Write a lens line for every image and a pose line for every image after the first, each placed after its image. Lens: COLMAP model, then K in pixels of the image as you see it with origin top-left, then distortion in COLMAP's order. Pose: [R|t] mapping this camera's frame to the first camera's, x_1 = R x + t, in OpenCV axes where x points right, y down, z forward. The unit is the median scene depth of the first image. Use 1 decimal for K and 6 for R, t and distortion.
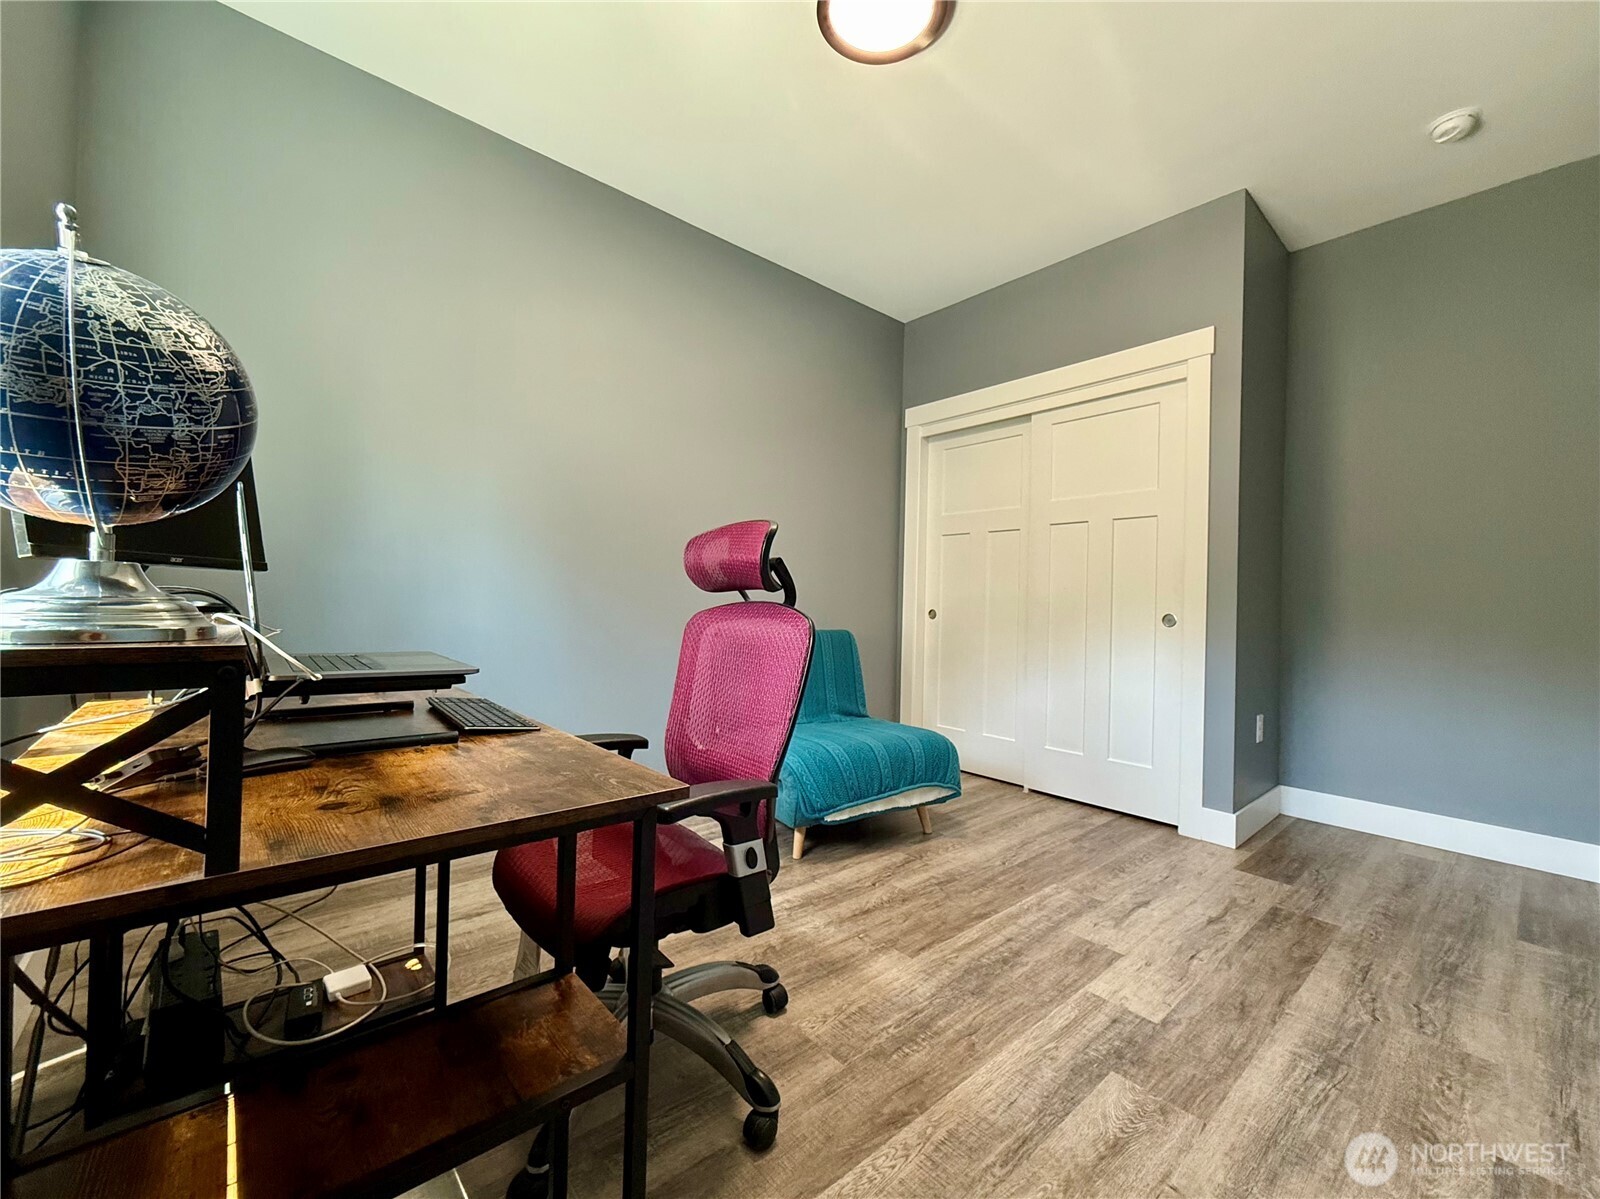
lens RADIAL K [[651.9, 0, 804.5], [0, 651.9, 595.6], [0, 0, 1]] dist [-0.000081, -0.000051]
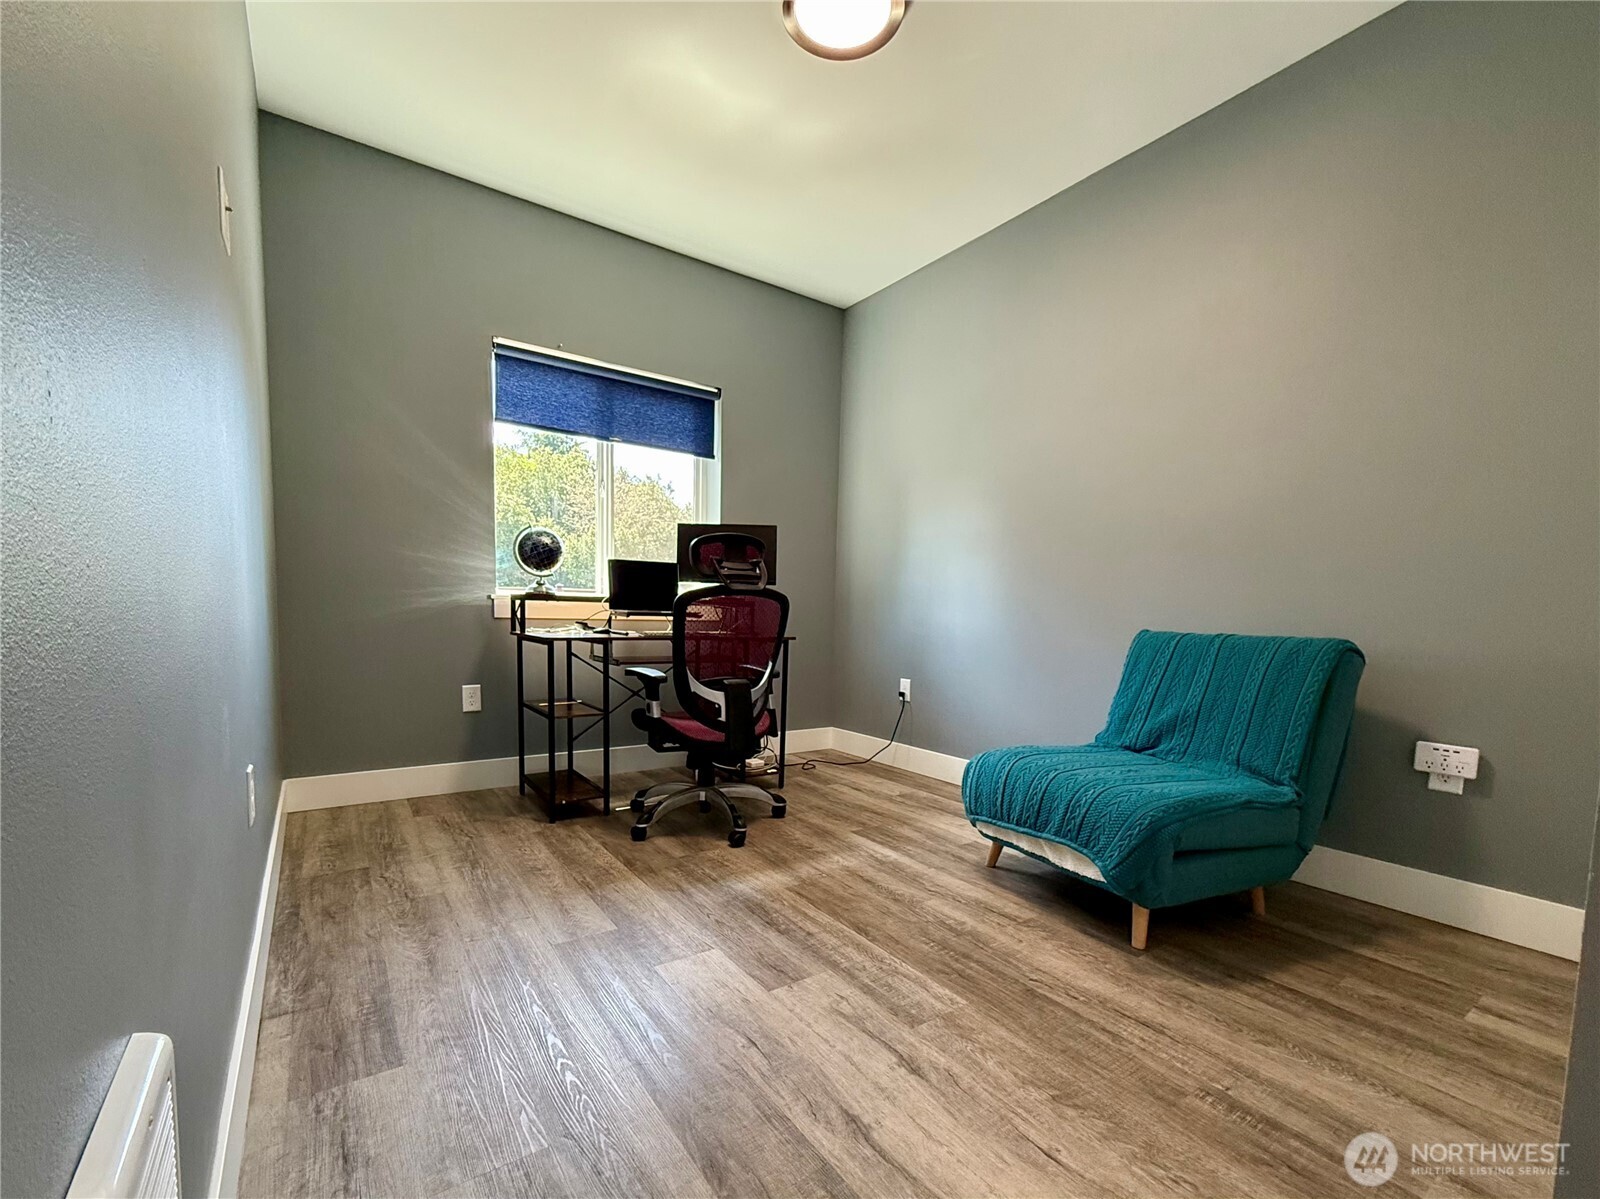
lens RADIAL K [[644.5, 0, 804.8], [0, 644.5, 611.4], [0, 0, 1]] dist [0.001115, 0.000037]
pose [[-0.075935, -0.022618, -0.996856, 1.140057], [-0.009691, 0.999712, -0.021945, 0.061451], [0.997066, 0.007994, -0.076132, 0.944015]]
